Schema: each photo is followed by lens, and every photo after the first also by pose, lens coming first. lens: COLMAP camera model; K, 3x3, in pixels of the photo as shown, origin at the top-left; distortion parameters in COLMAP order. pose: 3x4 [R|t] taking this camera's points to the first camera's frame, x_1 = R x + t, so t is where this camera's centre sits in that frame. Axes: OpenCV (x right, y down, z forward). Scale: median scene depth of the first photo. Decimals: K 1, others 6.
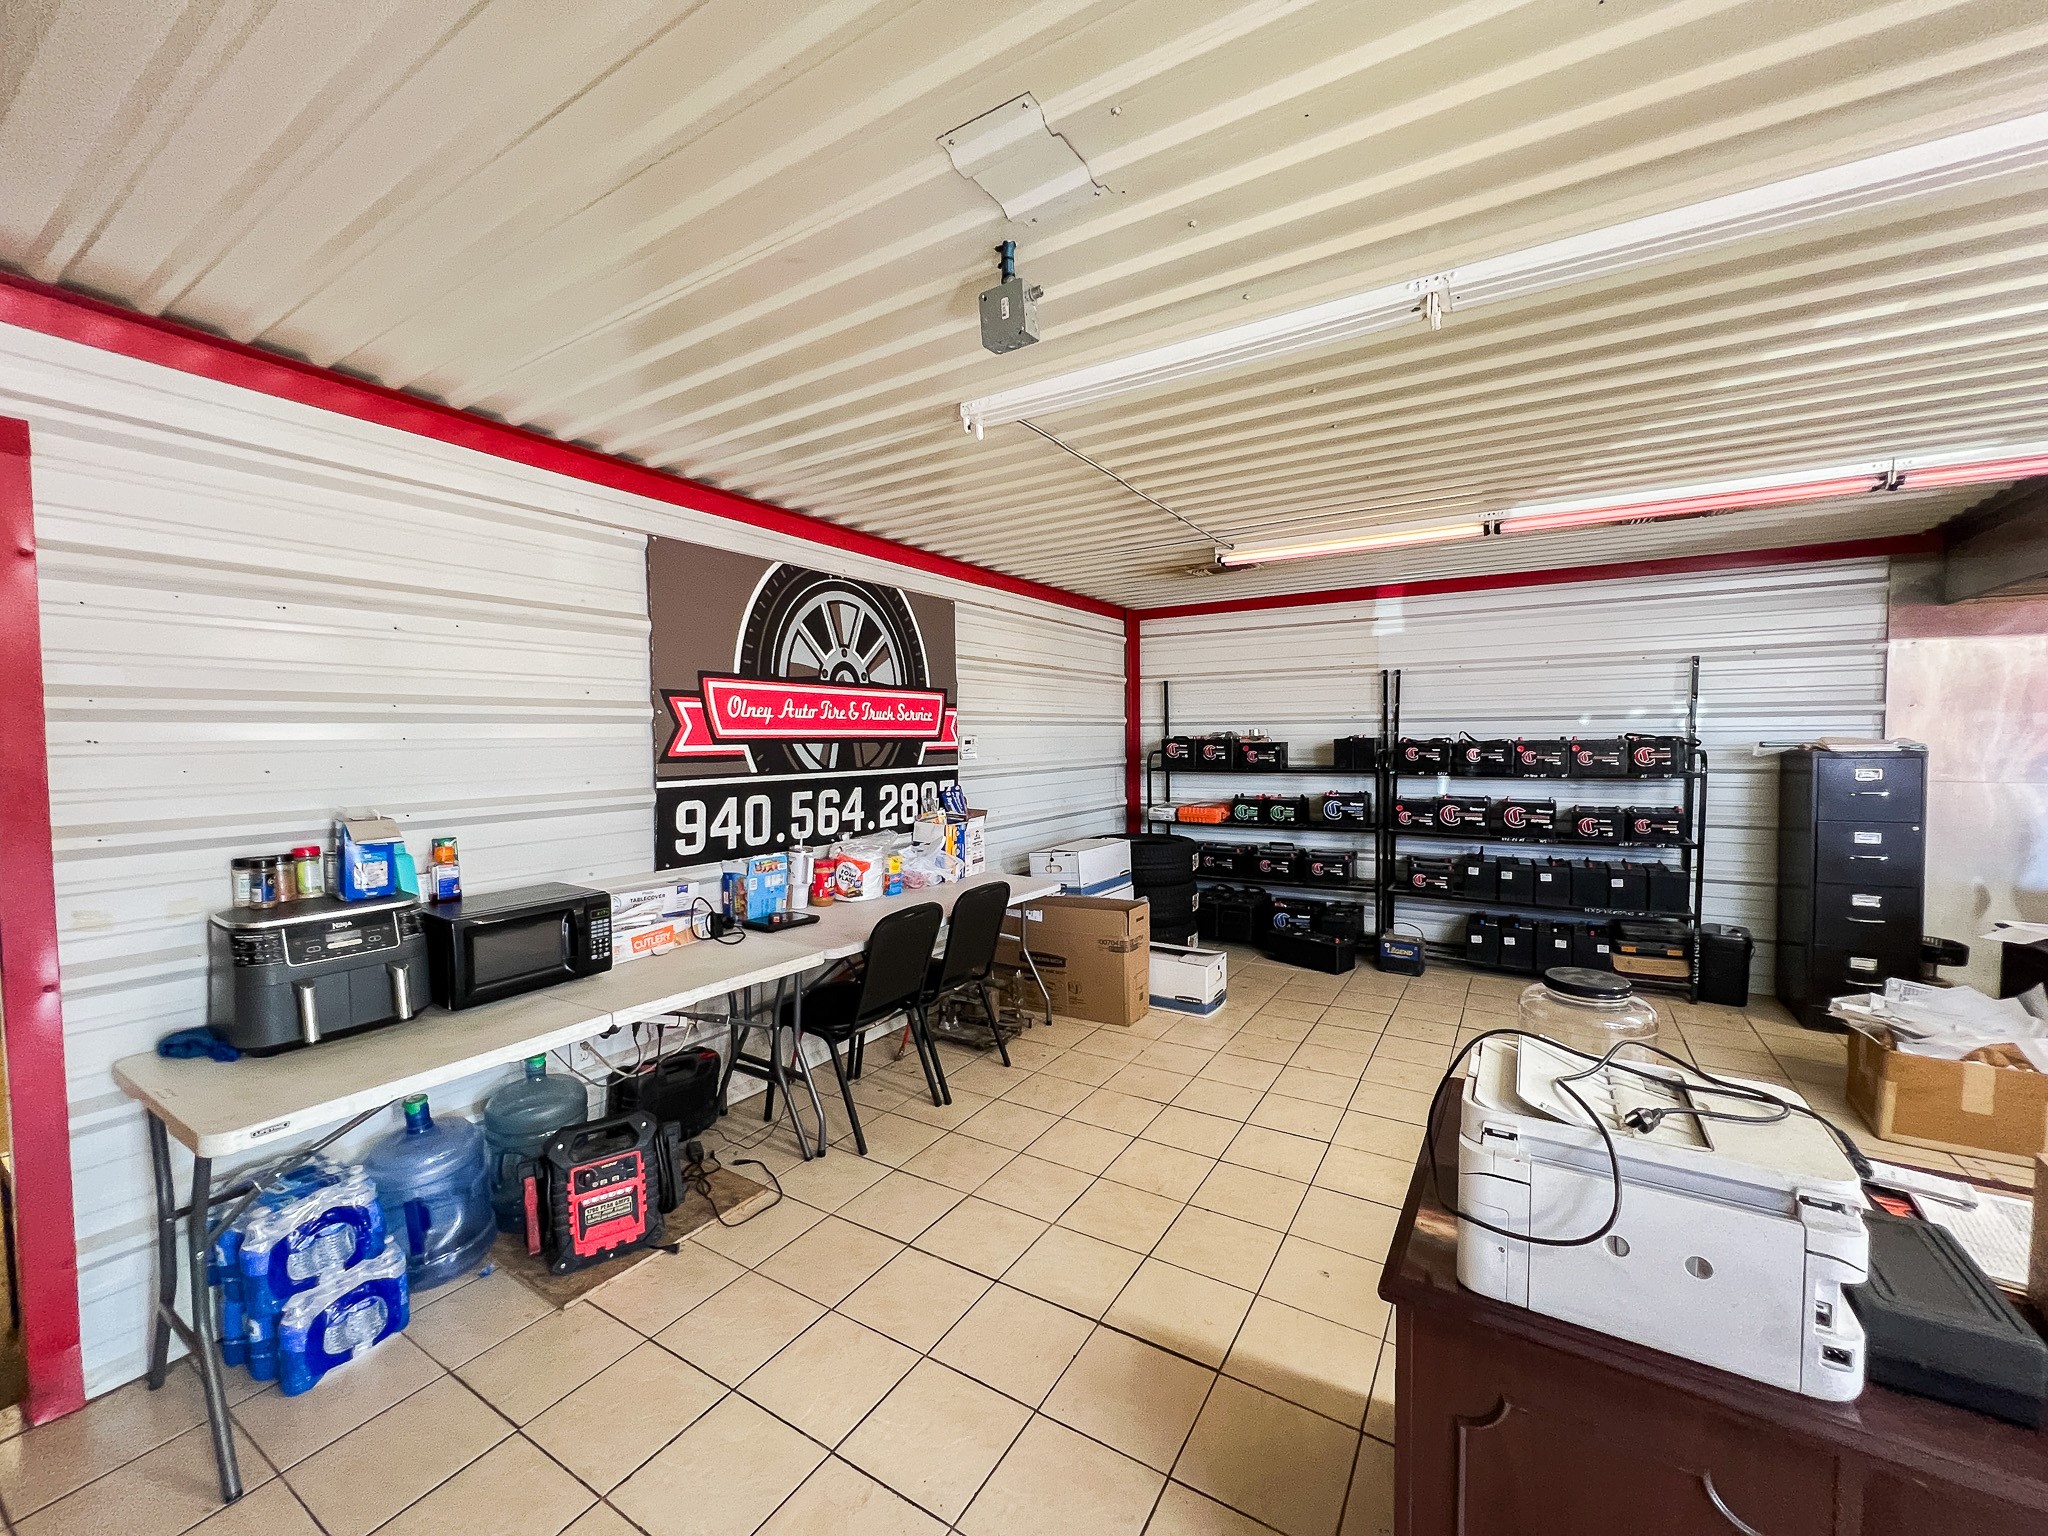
lens RADIAL K [[829.0, 0, 1021.2], [0, 829.0, 771.4], [0, 0, 1]] dist [0.002798, 0.000173]
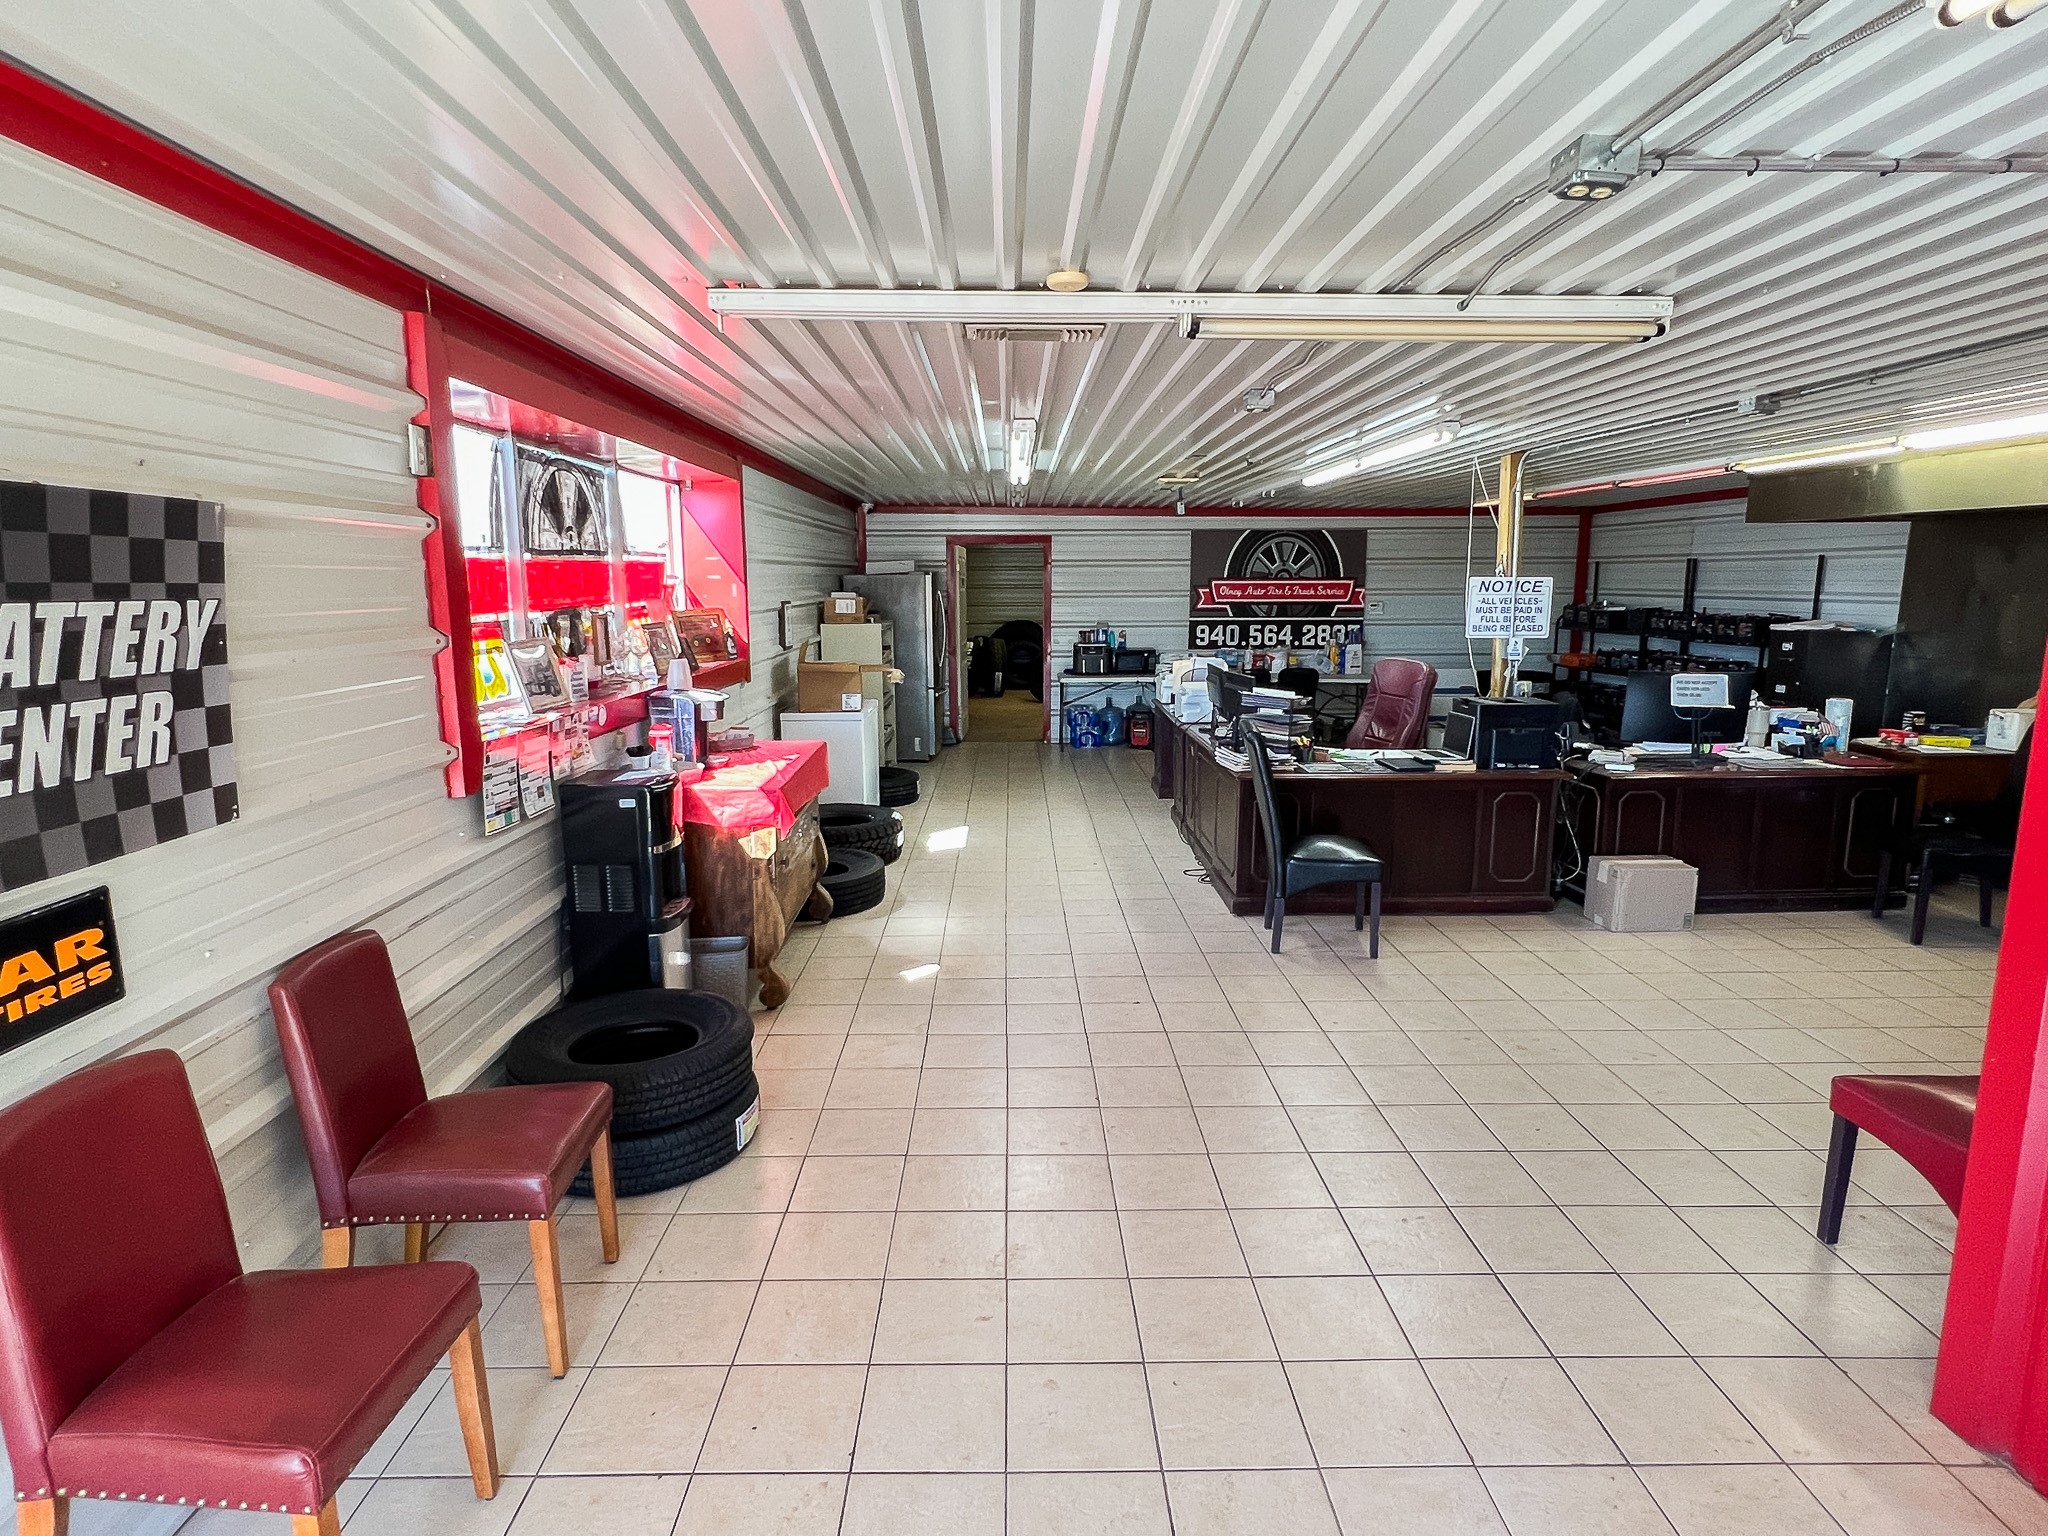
lens RADIAL K [[1075.9, 0, 1026.1], [0, 1075.9, 767.3], [0, 0, 1]] dist [-0.005654, -0.000590]
pose [[0.533739, 0.152912, -0.831710, 2.010483], [-0.037733, 0.986843, 0.157220, -0.033783], [0.844807, -0.052531, 0.532486, -1.224488]]
